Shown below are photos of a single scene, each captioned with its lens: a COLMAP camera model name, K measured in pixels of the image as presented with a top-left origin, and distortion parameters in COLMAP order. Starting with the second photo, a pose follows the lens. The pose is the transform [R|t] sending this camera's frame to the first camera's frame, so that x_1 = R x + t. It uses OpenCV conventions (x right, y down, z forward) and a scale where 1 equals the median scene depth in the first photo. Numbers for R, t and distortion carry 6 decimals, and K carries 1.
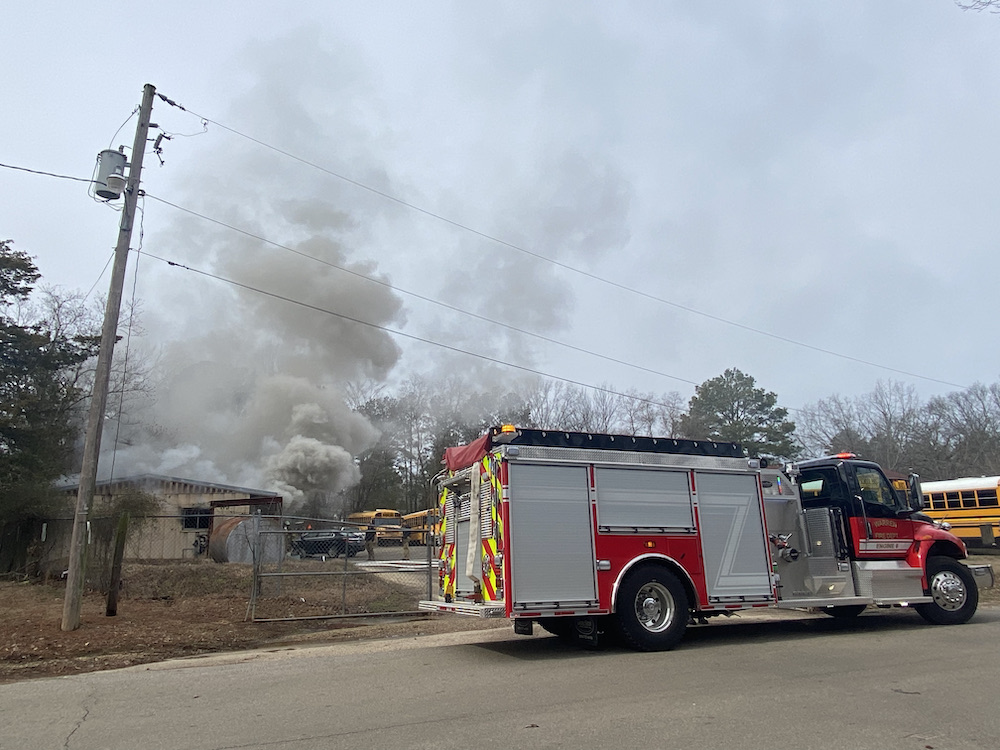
lens RADIAL K [[690.1, 0, 487.5], [0, 690.1, 367.1], [0, 0, 1]] dist [0.063065, -0.079340]
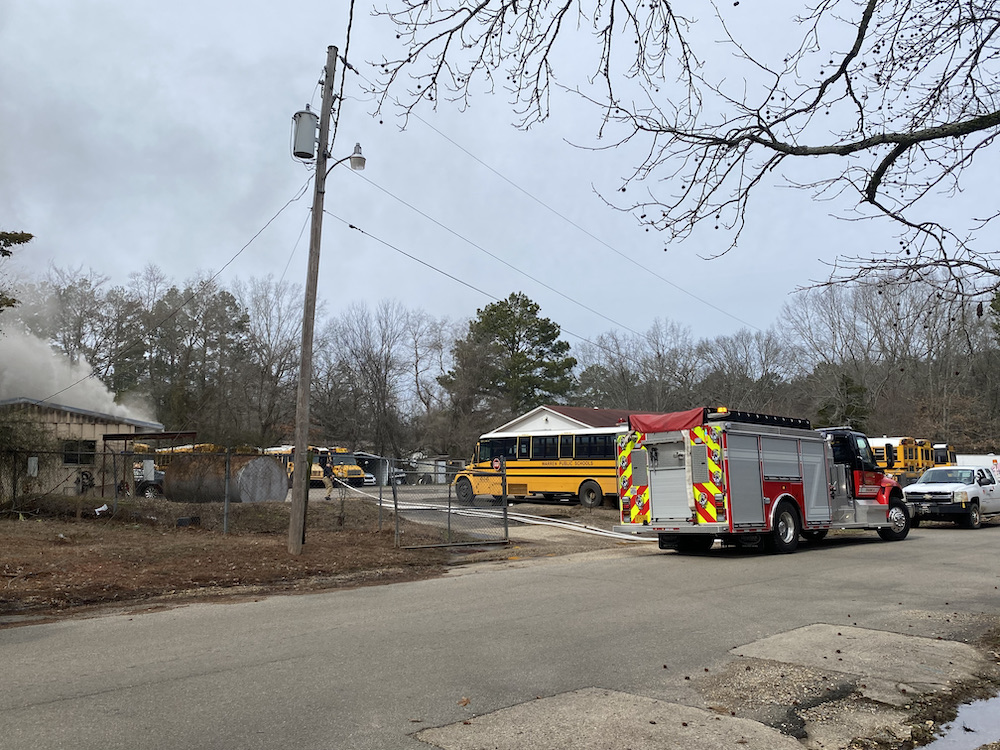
lens RADIAL K [[888.6, 0, 492.4], [0, 888.6, 373.9], [0, 0, 1]] dist [0.058230, -0.114793]
pose [[0.930321, 0.056955, 0.362297, -0.940854], [-0.100863, 0.989508, 0.103444, -0.112257], [-0.352604, -0.132778, 0.926305, -0.481549]]
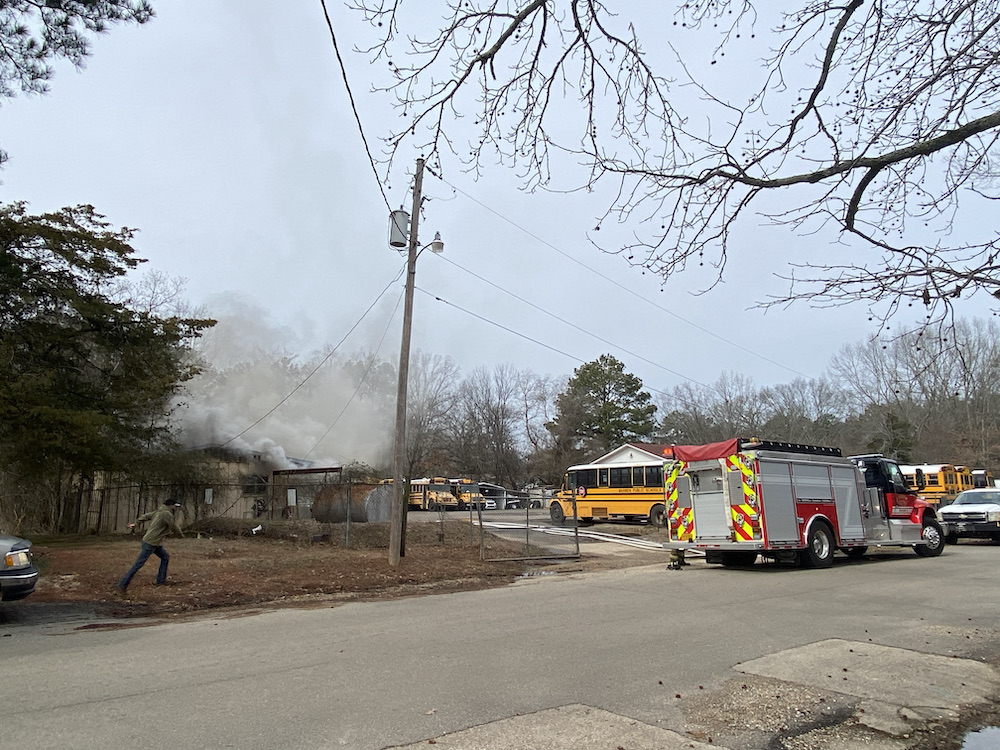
lens RADIAL K [[690.1, 0, 491.5], [0, 690.1, 377.6], [0, 0, 1]] dist [0.063065, -0.079340]
pose [[0.974183, 0.047751, 0.220651, -0.817523], [-0.060707, 0.996784, 0.052310, -0.093672], [-0.217444, -0.064355, 0.973949, -0.414756]]
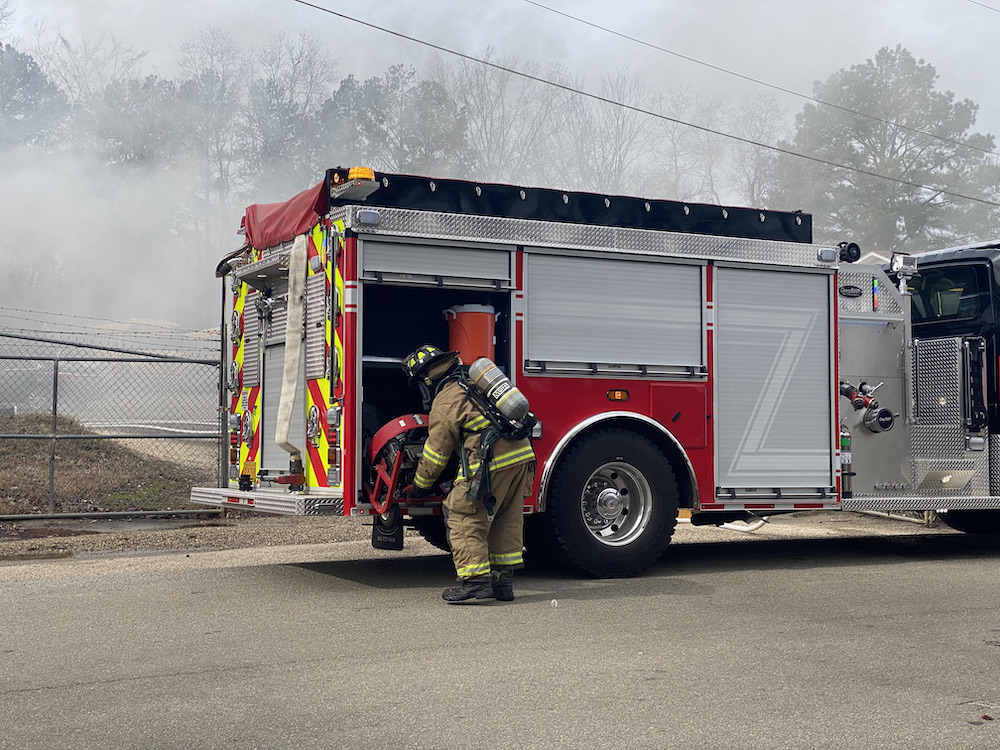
lens RADIAL K [[1451.6, 0, 475.1], [0, 1451.6, 360.5], [0, 0, 1]] dist [0.097448, 0.000000]
pose [[0.996477, 0.027611, 0.079188, 0.027510], [-0.044826, 0.973401, 0.224679, -0.019735], [-0.070878, -0.227438, 0.971210, -0.081715]]
